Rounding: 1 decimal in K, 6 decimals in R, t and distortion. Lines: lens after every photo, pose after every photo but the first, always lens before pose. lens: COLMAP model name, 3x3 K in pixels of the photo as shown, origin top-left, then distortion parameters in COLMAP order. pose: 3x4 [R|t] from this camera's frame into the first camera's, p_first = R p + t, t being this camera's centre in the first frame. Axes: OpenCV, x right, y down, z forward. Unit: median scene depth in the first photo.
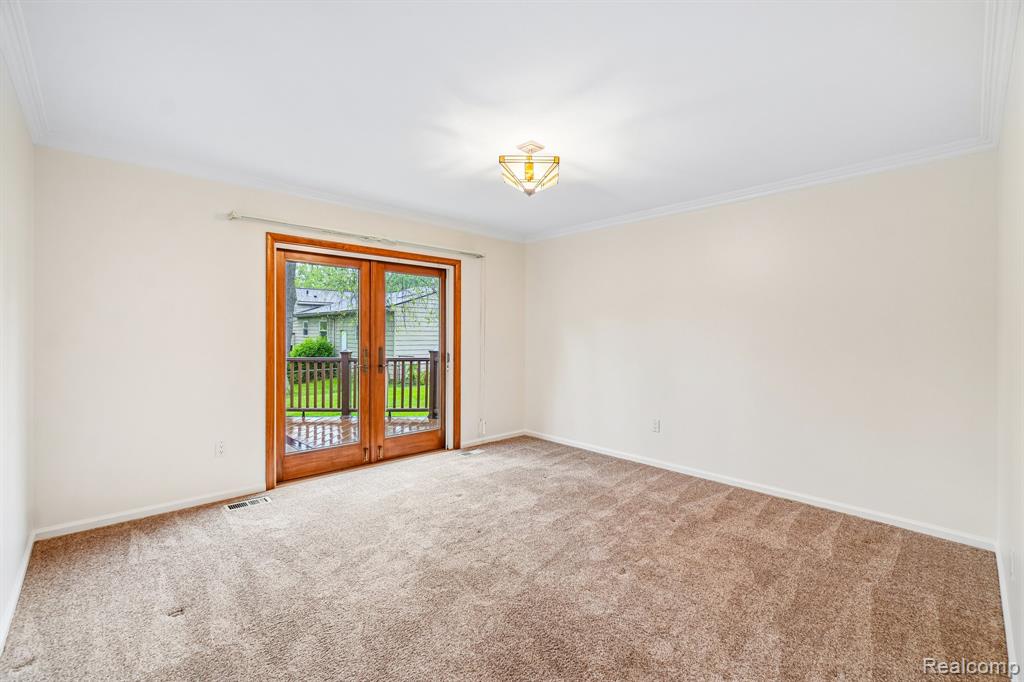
lens RADIAL K [[442.2, 0, 512.5], [0, 442.2, 335.3], [0, 0, 1]] dist [-0.005156, 0.002262]
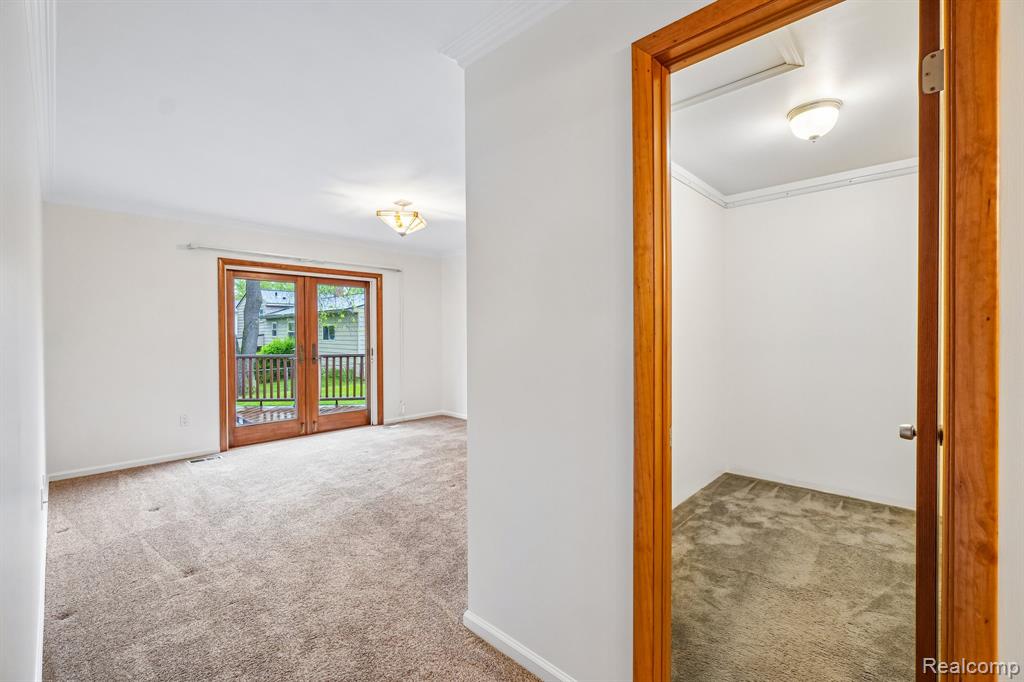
lens RADIAL K [[442.2, 0, 511.4], [0, 442.2, 335.0], [0, 0, 1]] dist [-0.005156, 0.002262]
pose [[0.998871, -0.011049, 0.046208, 0.257084], [0.010947, 0.999937, 0.002460, 0.004952], [-0.046233, -0.001952, 0.998929, -0.363012]]
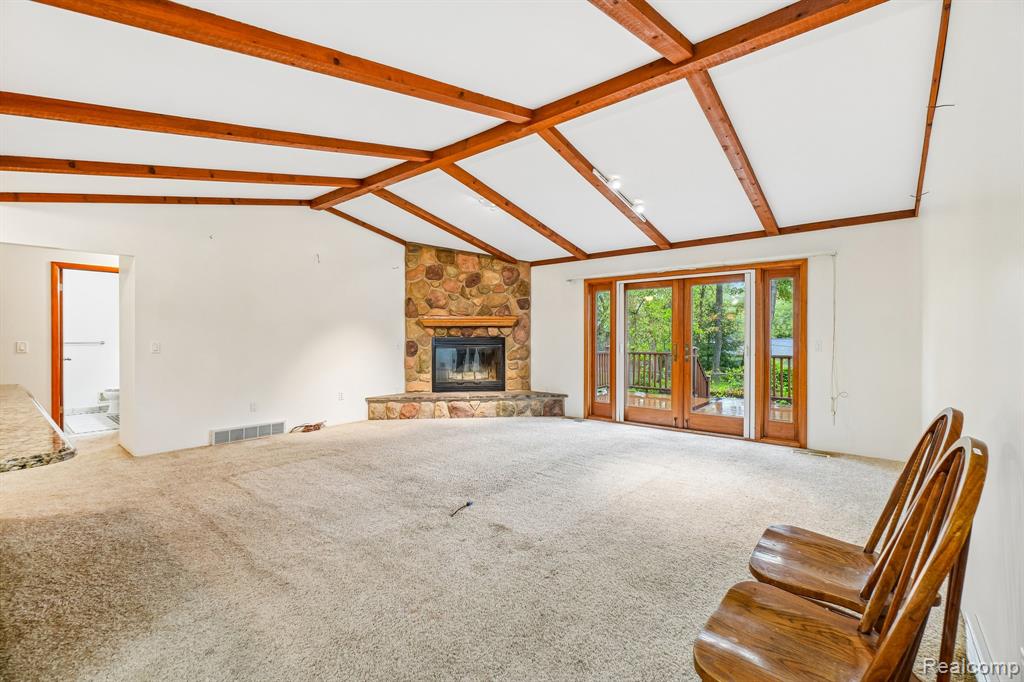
lens RADIAL K [[442.2, 0, 512.7], [0, 442.2, 338.3], [0, 0, 1]] dist [-0.005156, 0.002262]
pose [[0.111421, -0.002434, -0.993770, 1.171298], [0.006486, 0.999977, -0.001722, 0.013645], [0.993752, -0.006254, 0.111435, 0.418291]]
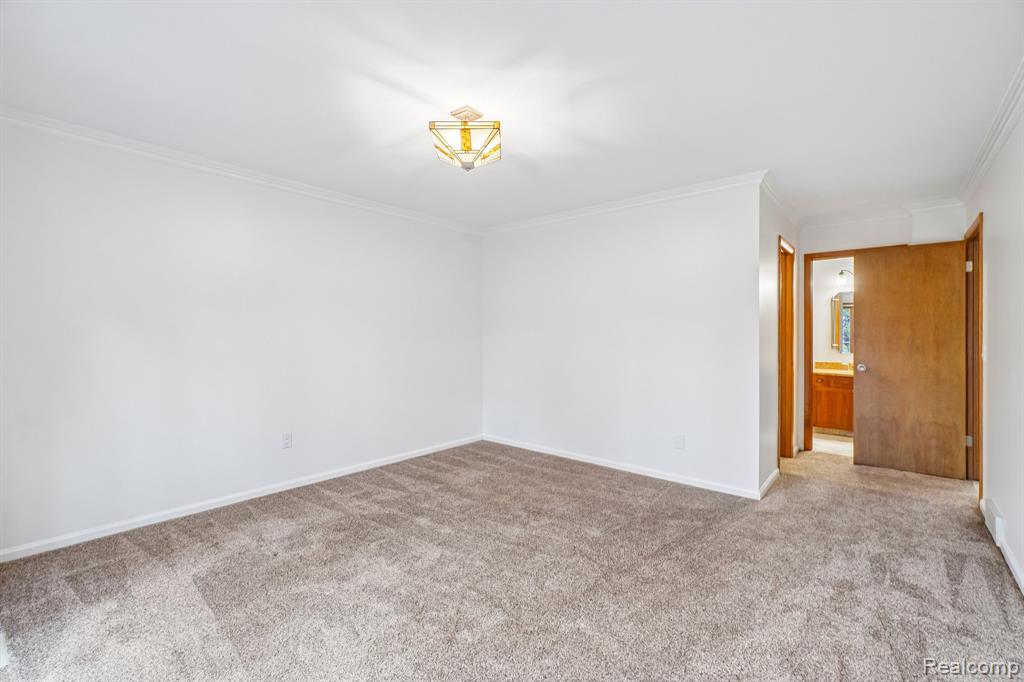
lens RADIAL K [[442.2, 0, 512.9], [0, 442.2, 331.9], [0, 0, 1]] dist [-0.005156, 0.002262]
pose [[-0.092691, -0.008134, 0.995662, -0.653891], [0.005332, 0.999948, 0.008665, -0.007257], [-0.995681, 0.006112, -0.092643, 0.783769]]
